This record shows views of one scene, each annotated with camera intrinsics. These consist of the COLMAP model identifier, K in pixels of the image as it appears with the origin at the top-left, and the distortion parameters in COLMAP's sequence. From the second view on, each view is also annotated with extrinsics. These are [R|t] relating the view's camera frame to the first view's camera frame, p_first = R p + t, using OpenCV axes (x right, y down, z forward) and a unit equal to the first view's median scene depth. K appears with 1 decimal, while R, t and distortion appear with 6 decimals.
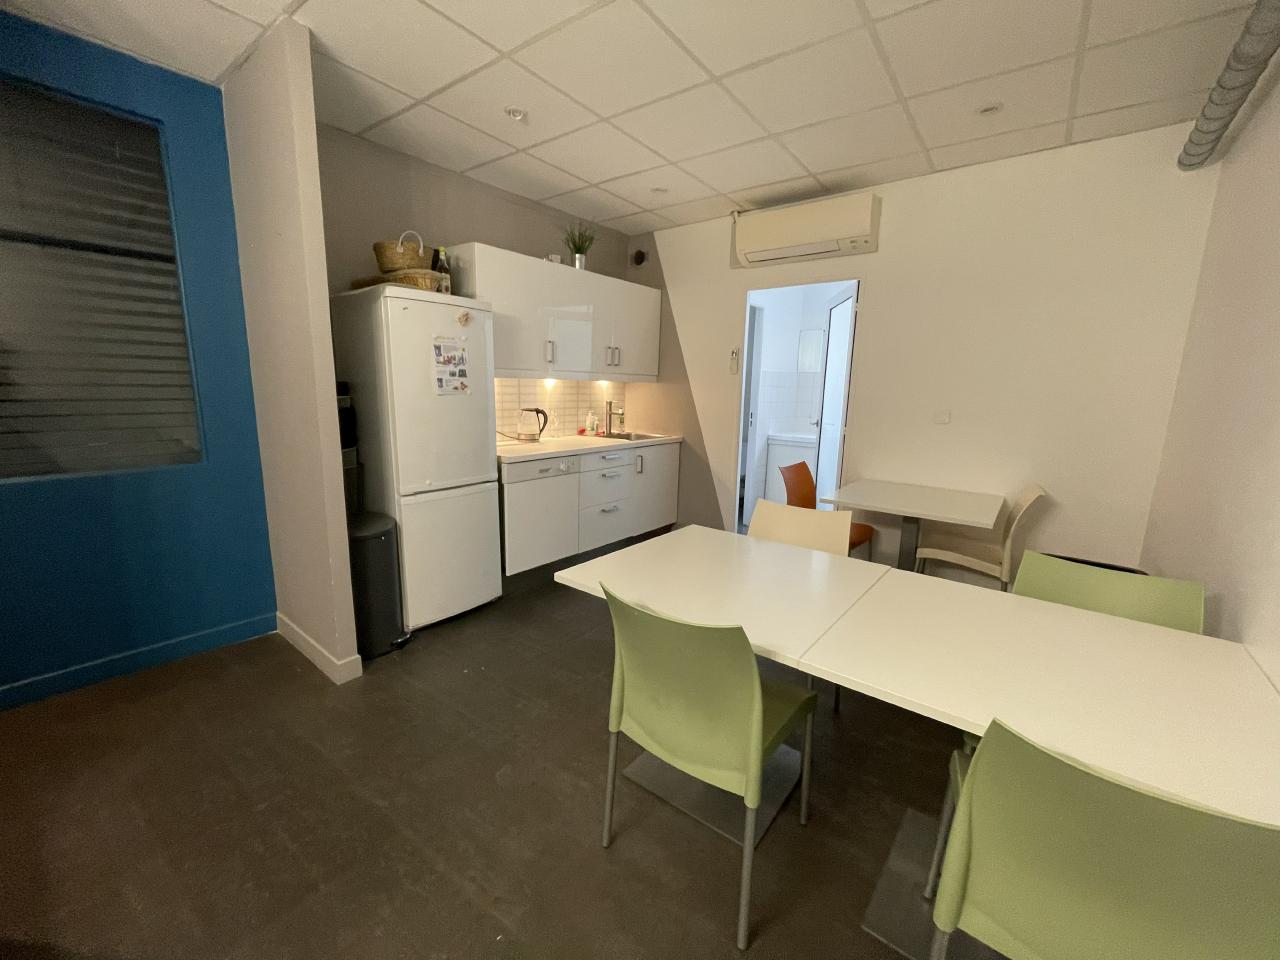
lens RADIAL K [[521.1, 0, 640.0], [0, 521.1, 480.0], [0, 0, 1]] dist [0.000826, -0.000049]
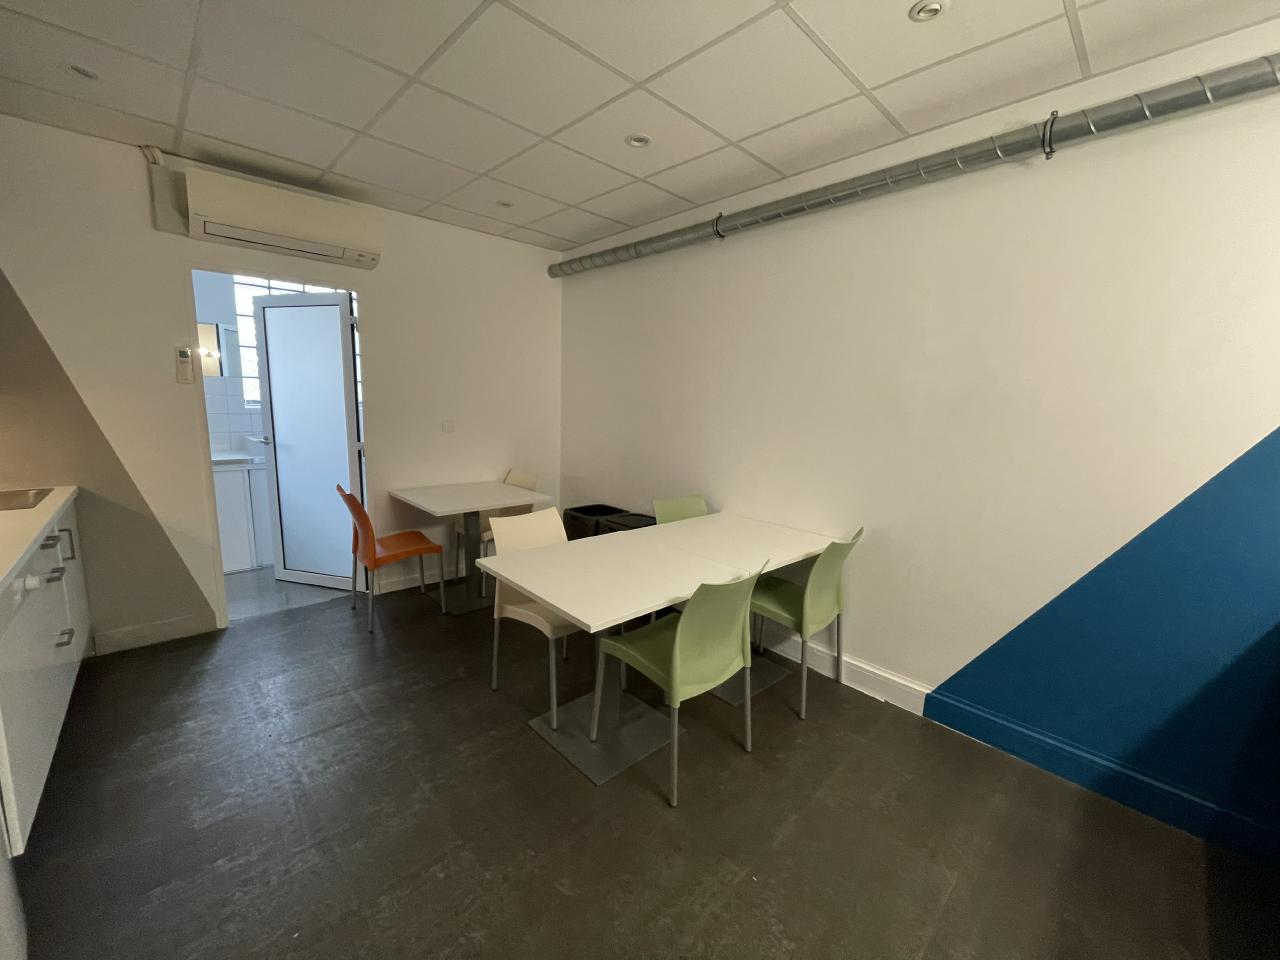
lens RADIAL K [[516.7, 0, 640.0], [0, 516.7, 480.0], [0, 0, 1]] dist [-0.001682, 0.000006]
pose [[0.163420, -0.171681, 0.971504, -0.861029], [0.152667, 0.977281, 0.147022, -0.174476], [-0.974673, 0.124290, 0.185917, 0.590278]]
